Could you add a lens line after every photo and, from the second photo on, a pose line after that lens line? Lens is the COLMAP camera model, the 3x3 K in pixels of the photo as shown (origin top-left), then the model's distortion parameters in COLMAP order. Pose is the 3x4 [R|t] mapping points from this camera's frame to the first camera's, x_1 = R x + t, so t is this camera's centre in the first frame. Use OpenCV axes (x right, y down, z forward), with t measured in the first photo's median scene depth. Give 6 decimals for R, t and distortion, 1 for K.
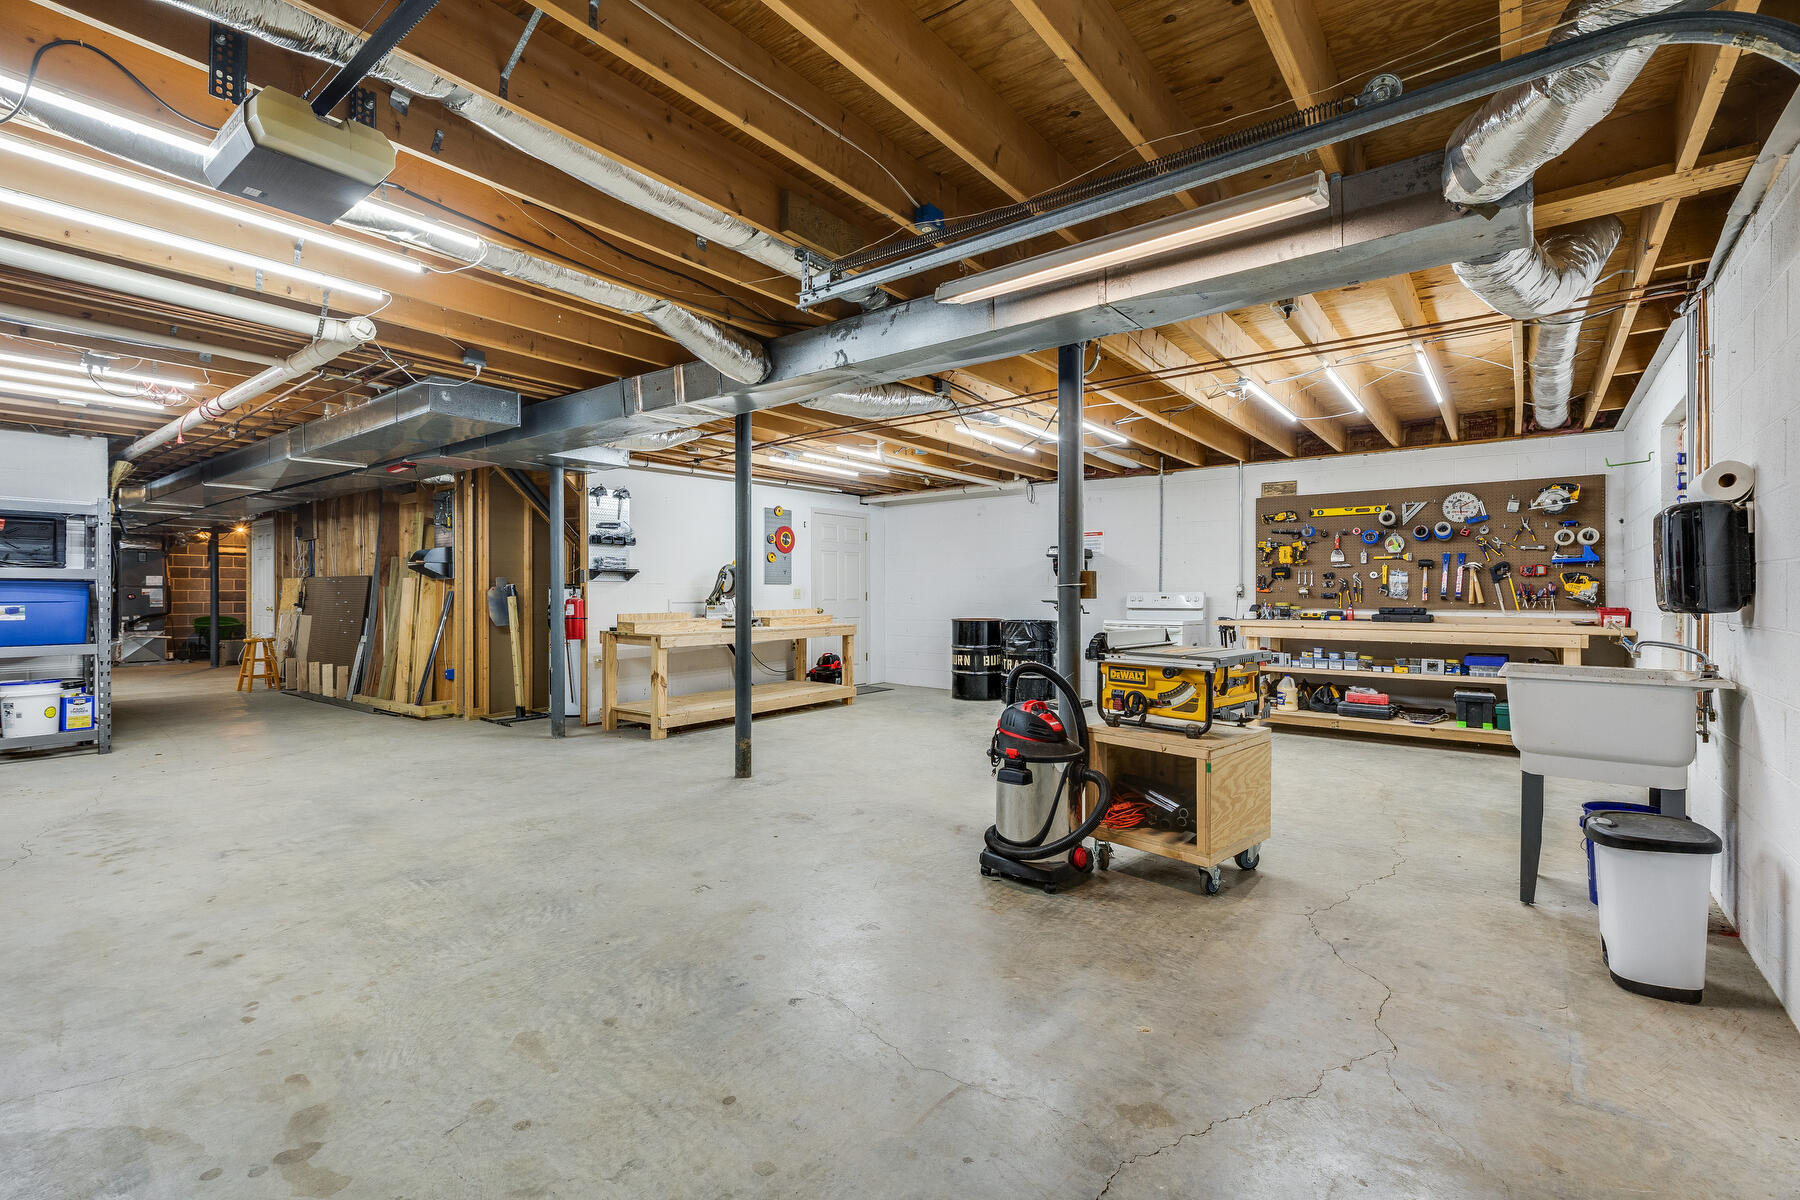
lens RADIAL K [[813.8, 0, 899.1], [0, 813.8, 596.0], [0, 0, 1]] dist [0.004106, 0.000657]
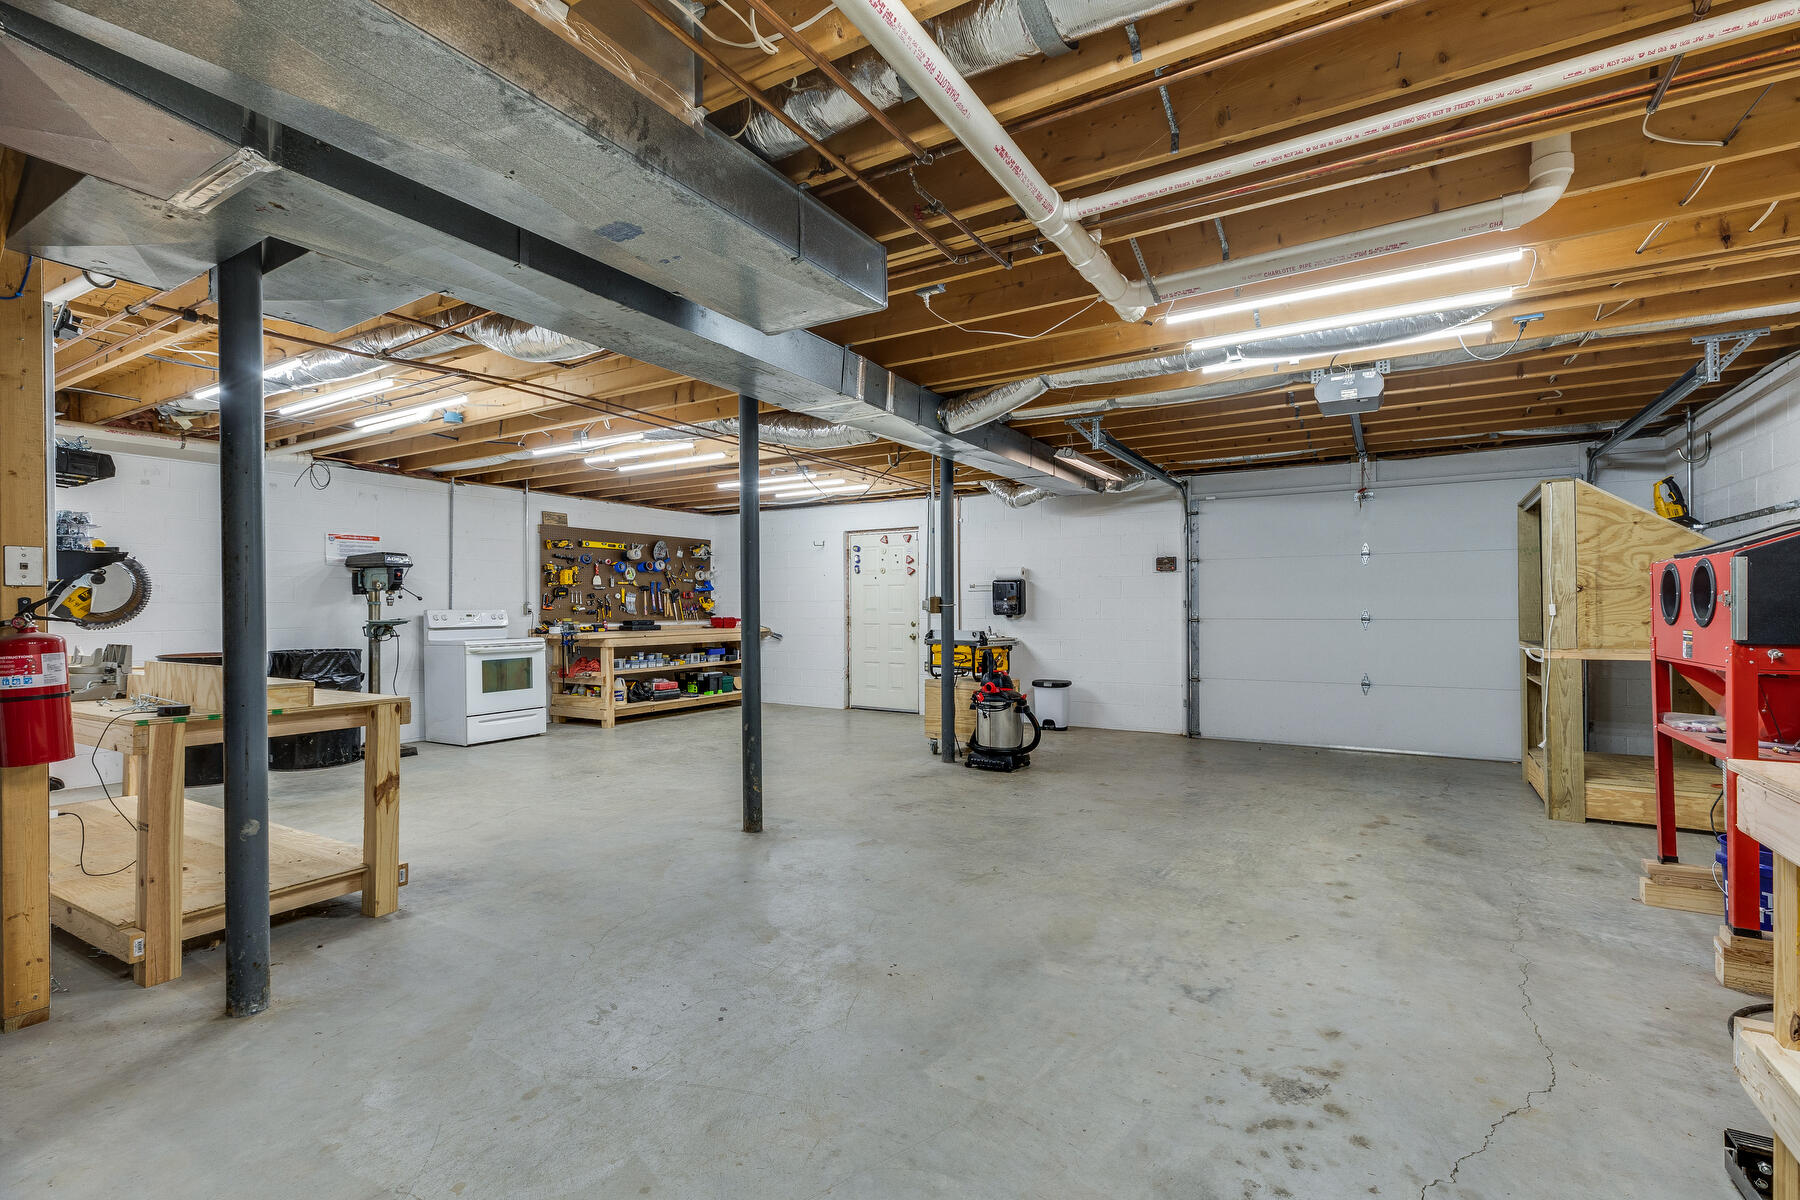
lens RADIAL K [[813.8, 0, 905.5], [0, 813.8, 601.7], [0, 0, 1]] dist [0.004106, 0.000657]
pose [[-0.130977, 0.006558, 0.991364, -1.554590], [0.005740, 0.999966, -0.005857, -0.011698], [-0.991369, 0.004923, -0.131010, 1.415972]]
